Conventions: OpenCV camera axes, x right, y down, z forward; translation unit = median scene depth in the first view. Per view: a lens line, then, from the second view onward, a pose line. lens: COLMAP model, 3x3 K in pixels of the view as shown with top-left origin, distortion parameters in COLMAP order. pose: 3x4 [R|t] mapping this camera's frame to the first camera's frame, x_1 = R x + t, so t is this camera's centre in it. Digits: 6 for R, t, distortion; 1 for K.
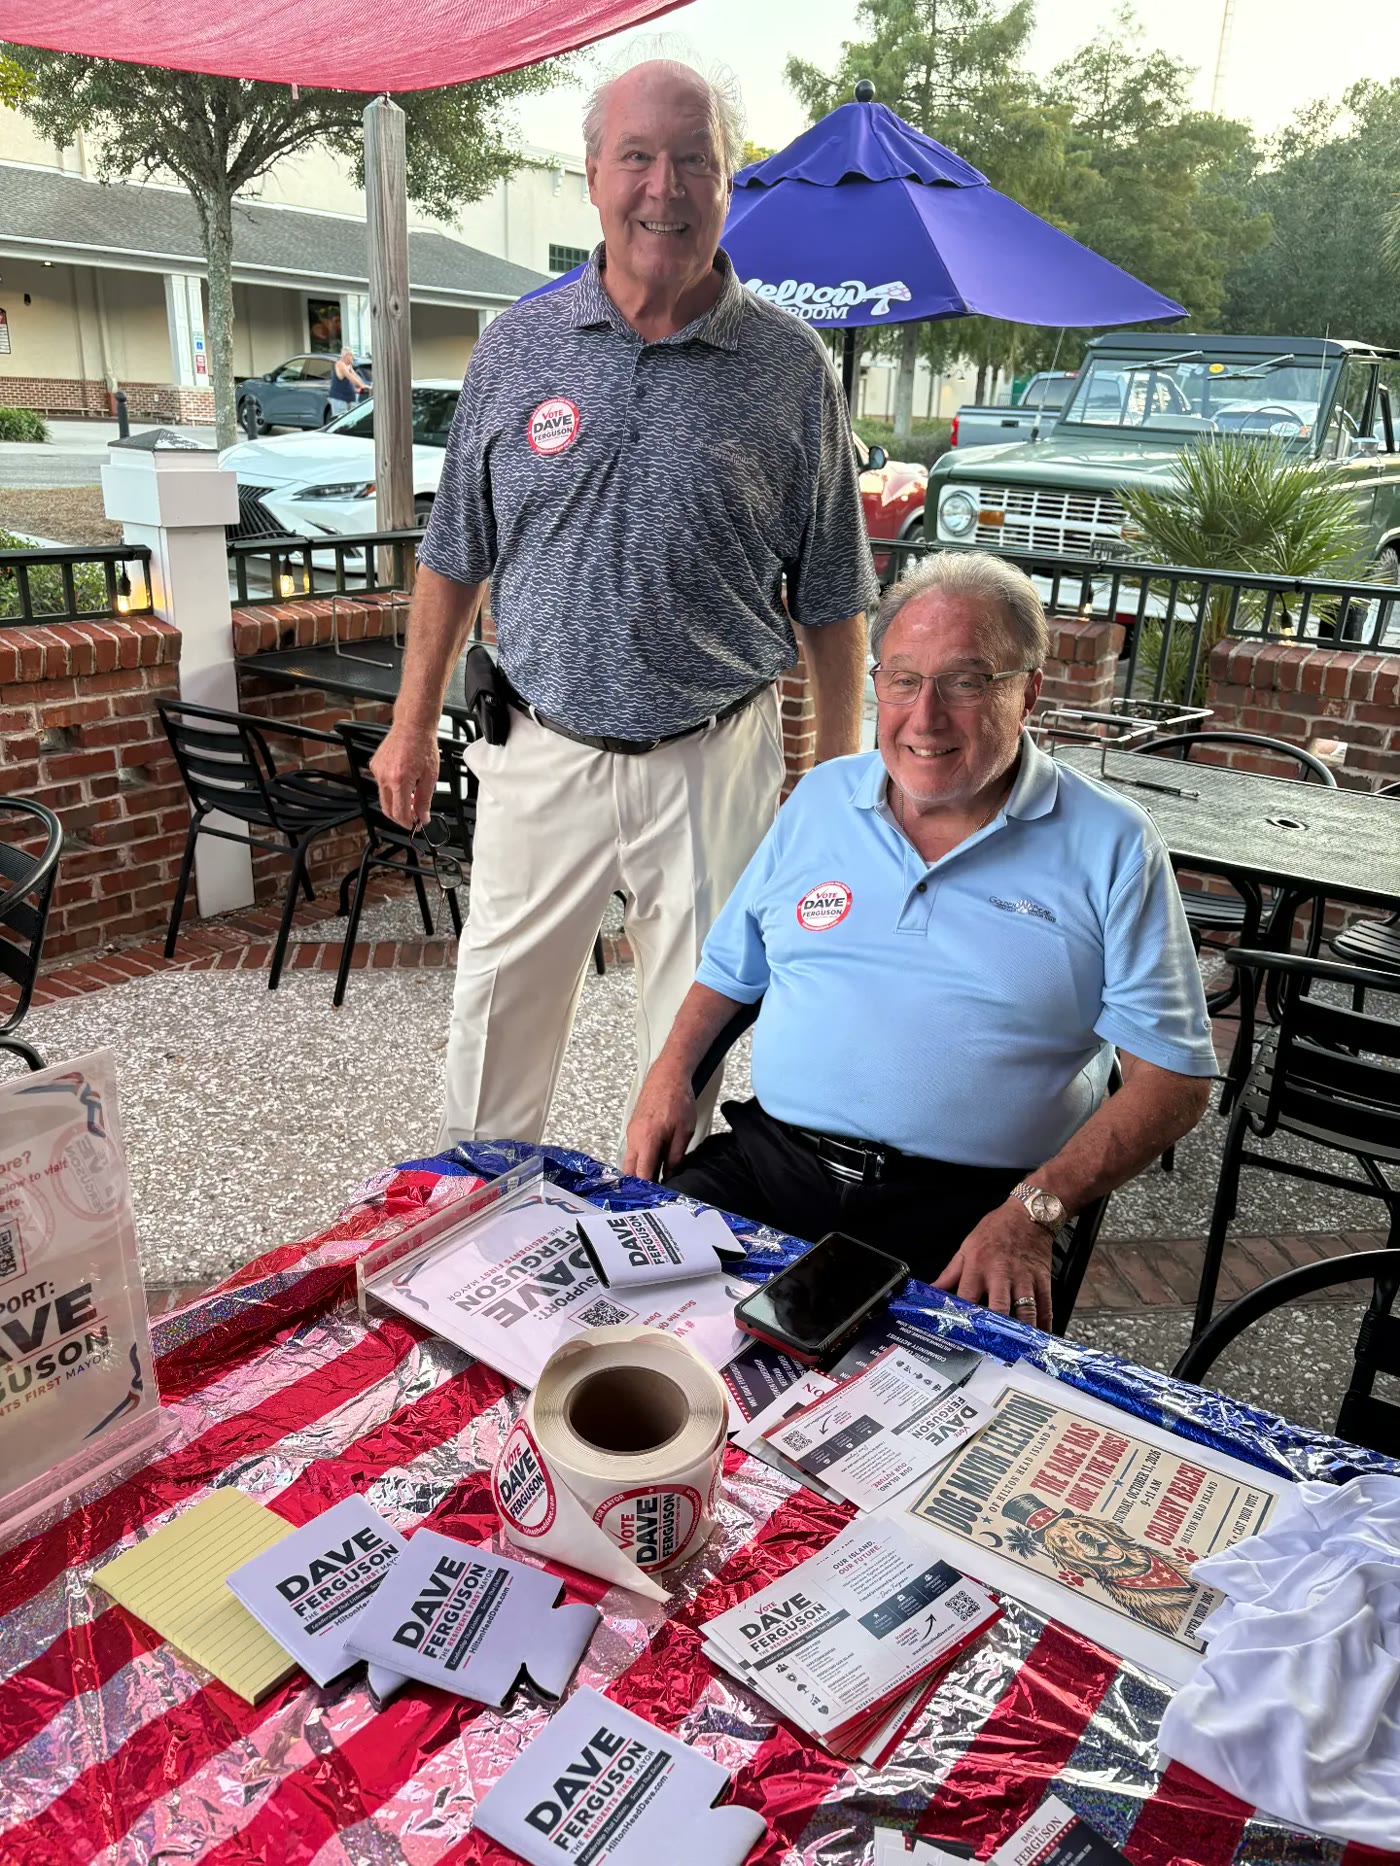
lens RADIAL K [[1429.4, 0, 696.2], [0, 1429.4, 945.5], [0, 0, 1]] dist [0.011526, -0.003556]
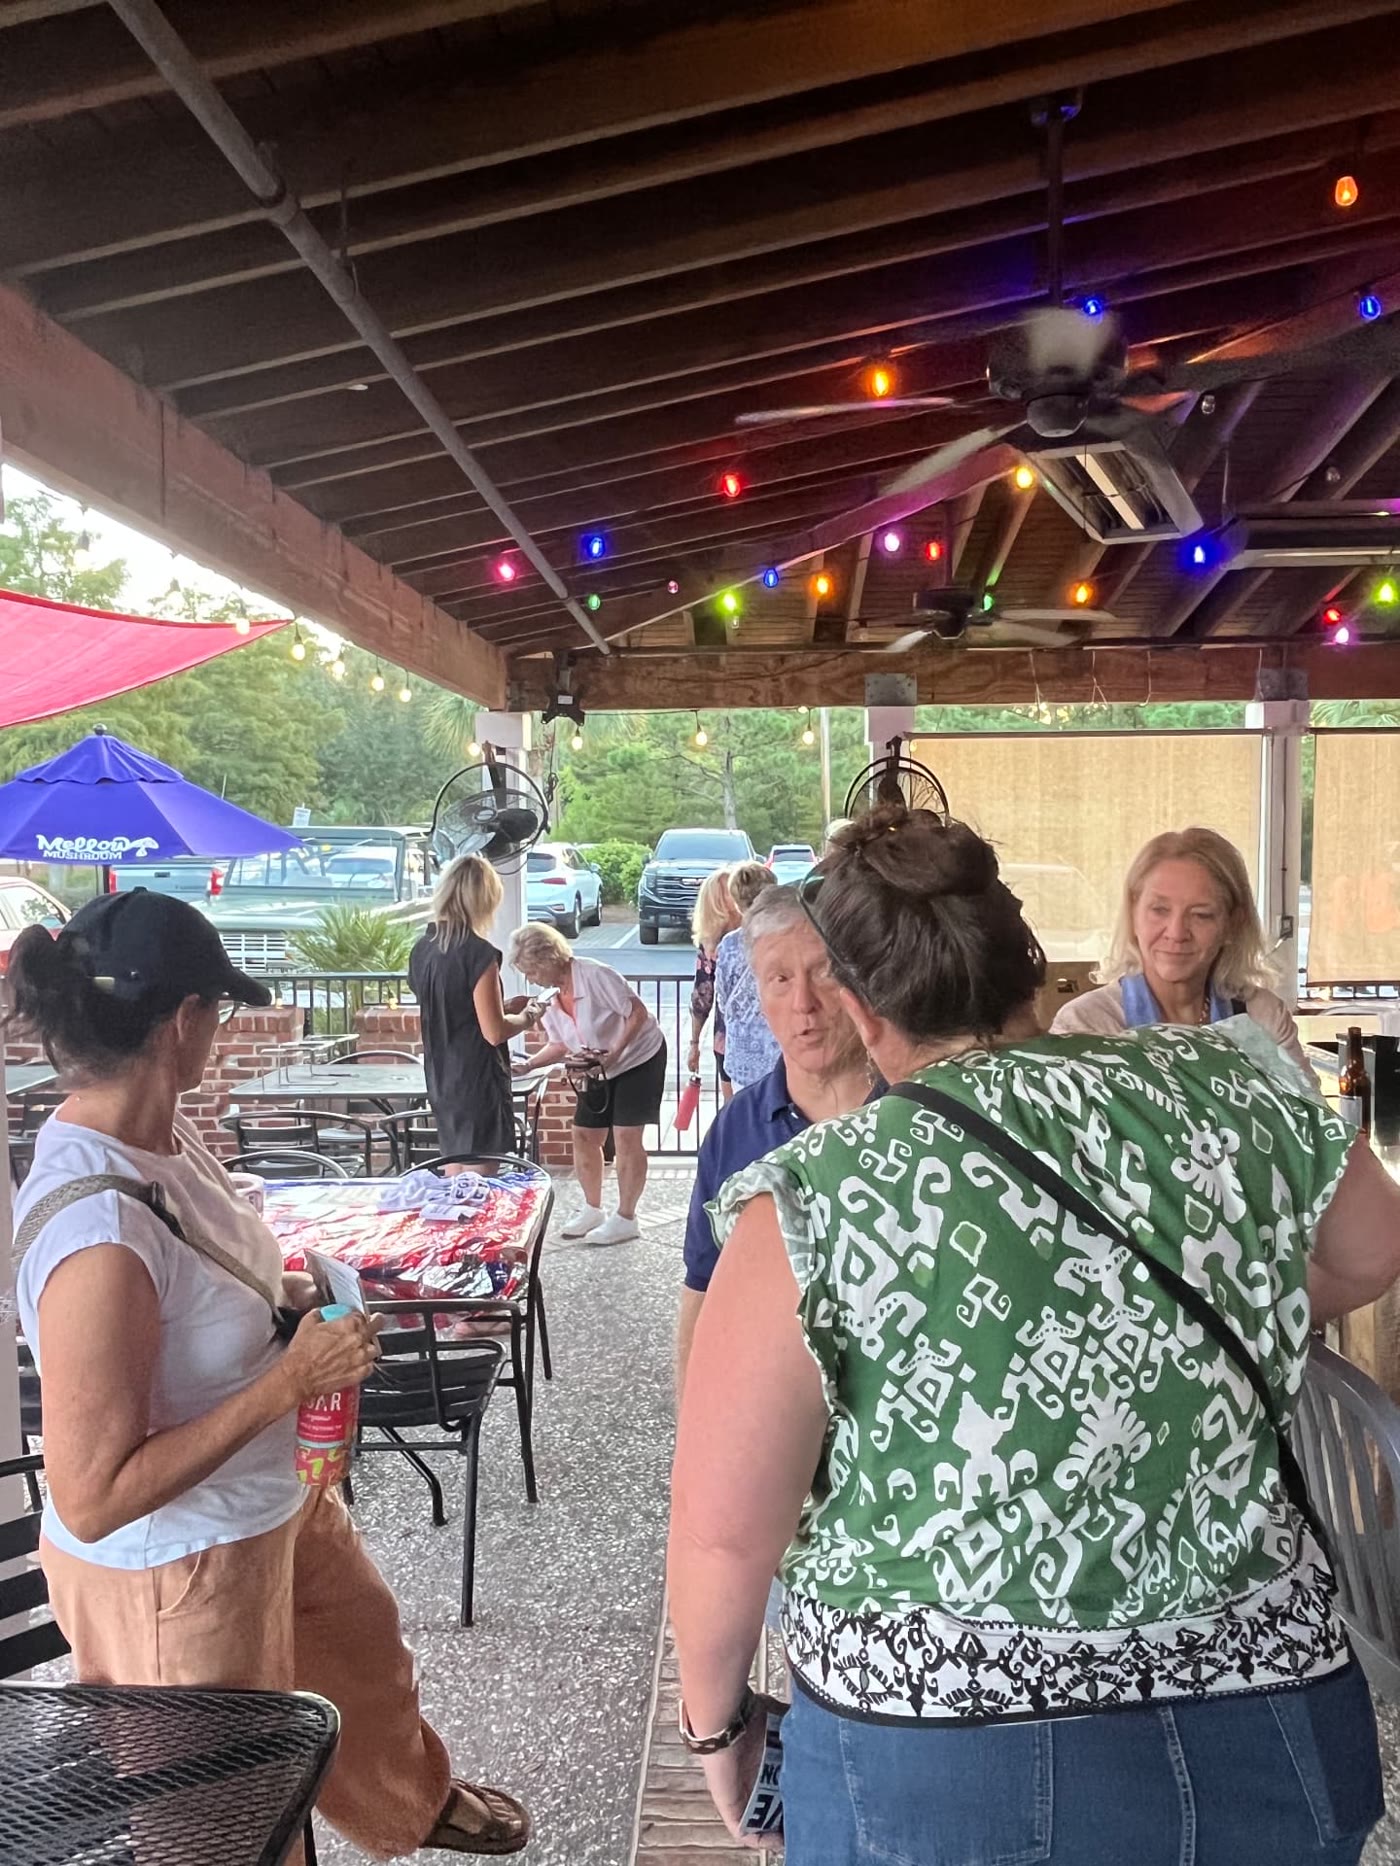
lens RADIAL K [[1429.4, 0, 696.2], [0, 1429.4, 945.5], [0, 0, 1]] dist [0.011526, -0.003556]
pose [[0.835450, -0.086002, 0.542795, -0.226667], [0.234218, 0.949209, -0.210105, 0.171114], [-0.497157, 0.302664, 0.813160, -0.637630]]
